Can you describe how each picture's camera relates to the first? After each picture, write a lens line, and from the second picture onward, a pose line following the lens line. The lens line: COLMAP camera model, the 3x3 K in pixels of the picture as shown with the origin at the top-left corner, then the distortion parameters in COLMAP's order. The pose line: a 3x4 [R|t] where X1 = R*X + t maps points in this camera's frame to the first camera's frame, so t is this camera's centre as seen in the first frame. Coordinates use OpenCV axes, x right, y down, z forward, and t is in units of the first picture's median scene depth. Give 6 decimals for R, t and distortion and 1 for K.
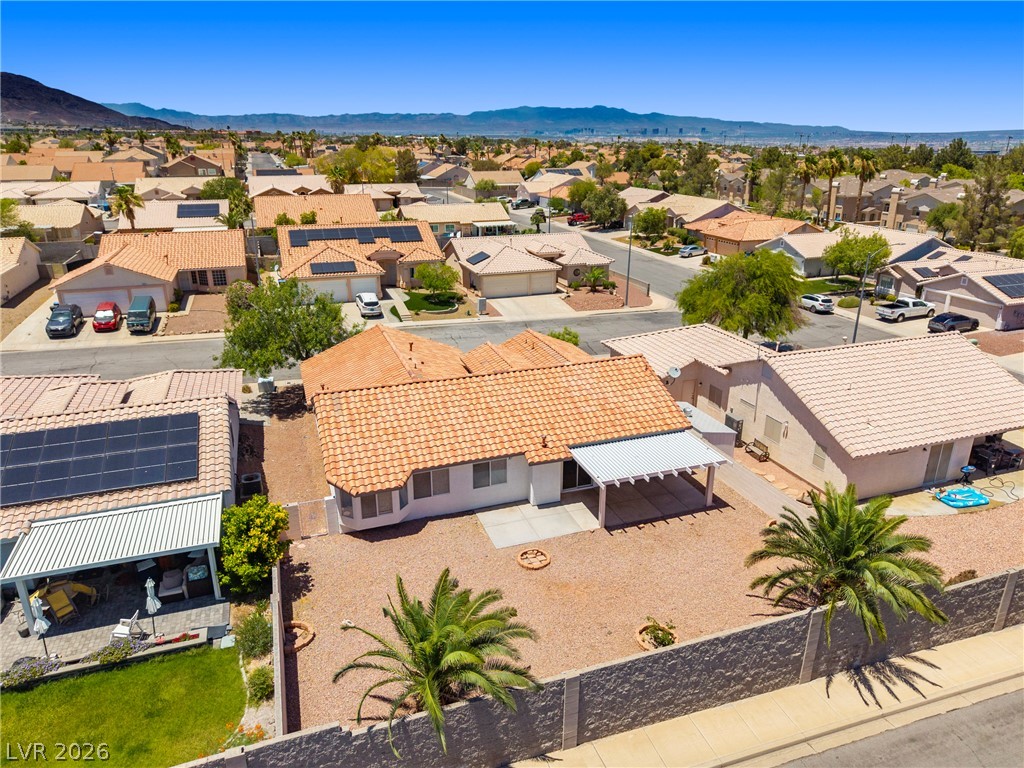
lens RADIAL K [[686.3, 0, 514.7], [0, 686.3, 381.8], [0, 0, 1]] dist [0.016317, -0.015809]
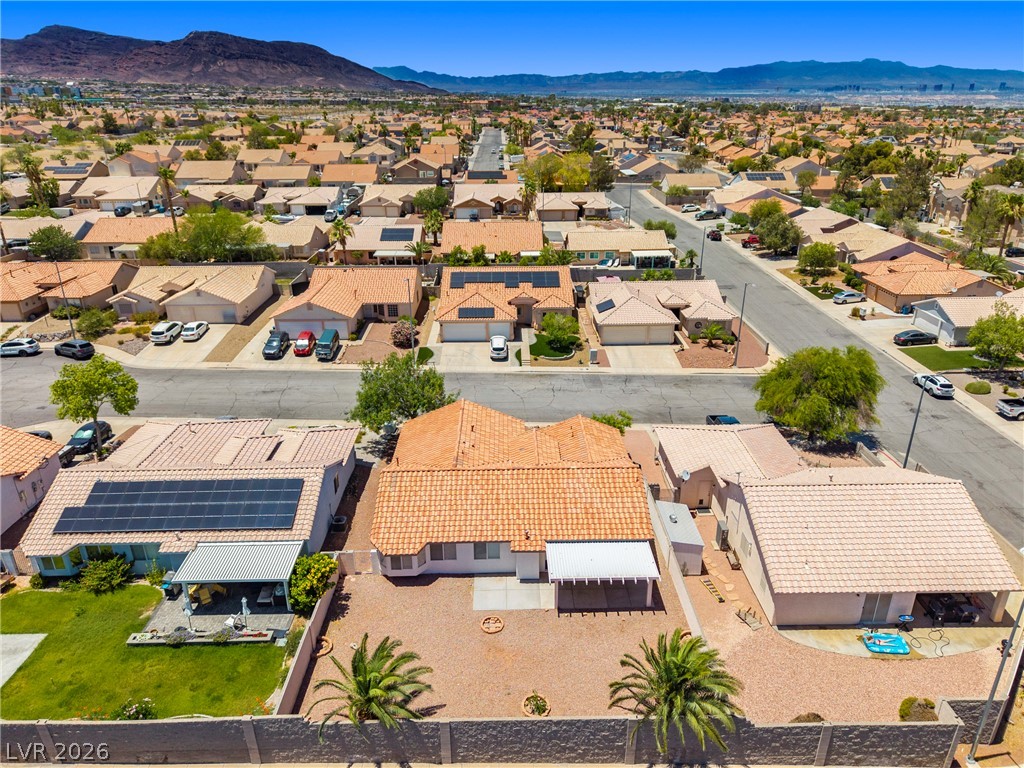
lens RADIAL K [[686.3, 0, 514.7], [0, 686.3, 381.8], [0, 0, 1]] dist [0.016317, -0.015809]
pose [[0.947621, 0.116944, -0.297218, 0.205413], [-0.101495, 0.992581, 0.066944, -0.159449], [0.302841, -0.033271, 0.952460, -0.149866]]
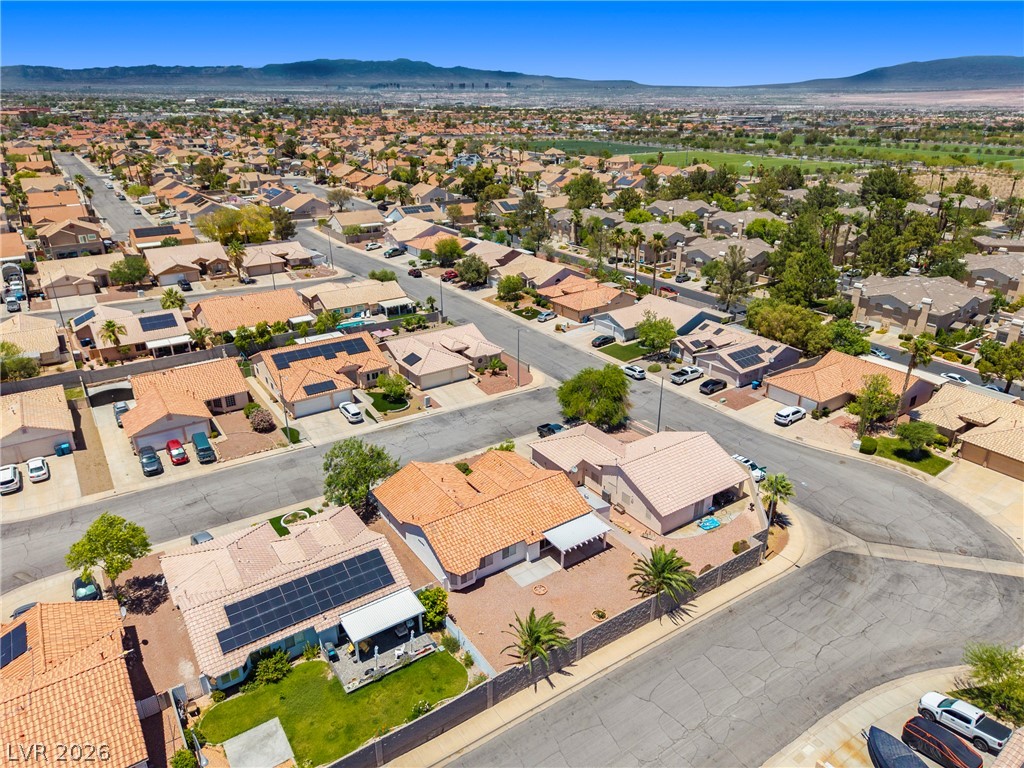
lens RADIAL K [[686.3, 0, 514.7], [0, 686.3, 381.8], [0, 0, 1]] dist [0.016317, -0.015809]
pose [[0.966189, -0.103662, 0.236079, -0.251822], [0.089855, 0.993594, 0.068539, -0.288254], [-0.241672, -0.045009, 0.969314, -0.569154]]
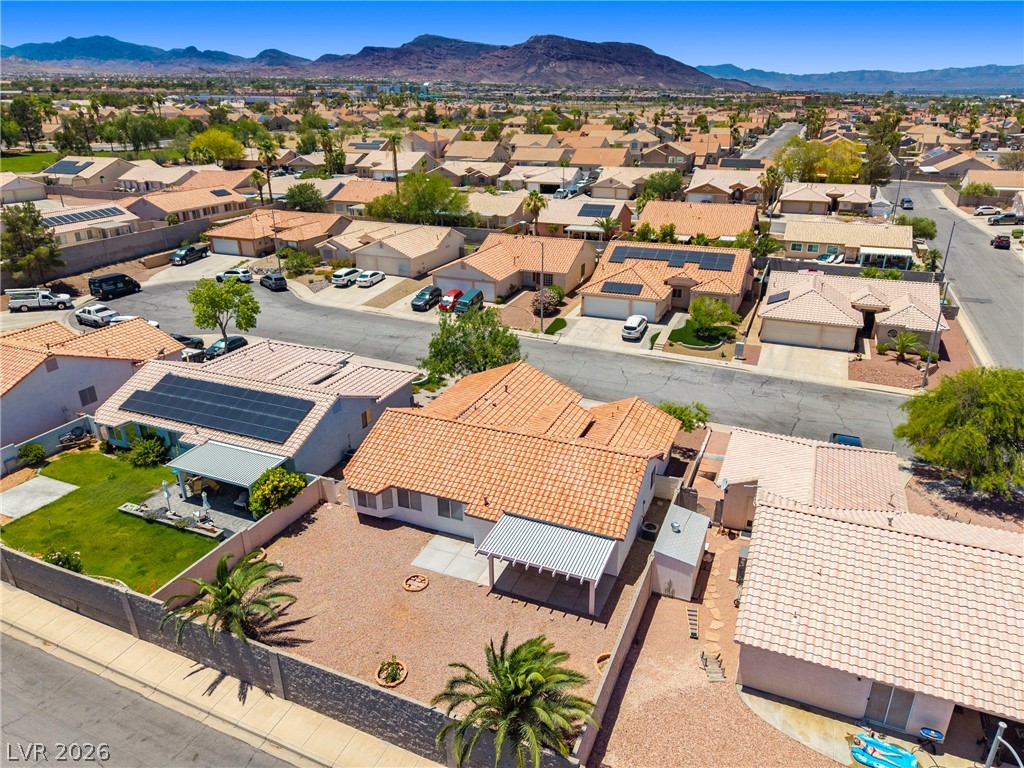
lens RADIAL K [[686.0, 0, 515.0], [0, 686.0, 382.7], [0, 0, 1]] dist [0.004449, -0.002394]
pose [[0.732773, 0.255281, -0.630774, 0.421445], [-0.221250, 0.965979, 0.133915, -0.153715], [0.643500, 0.041430, 0.764324, 0.052779]]
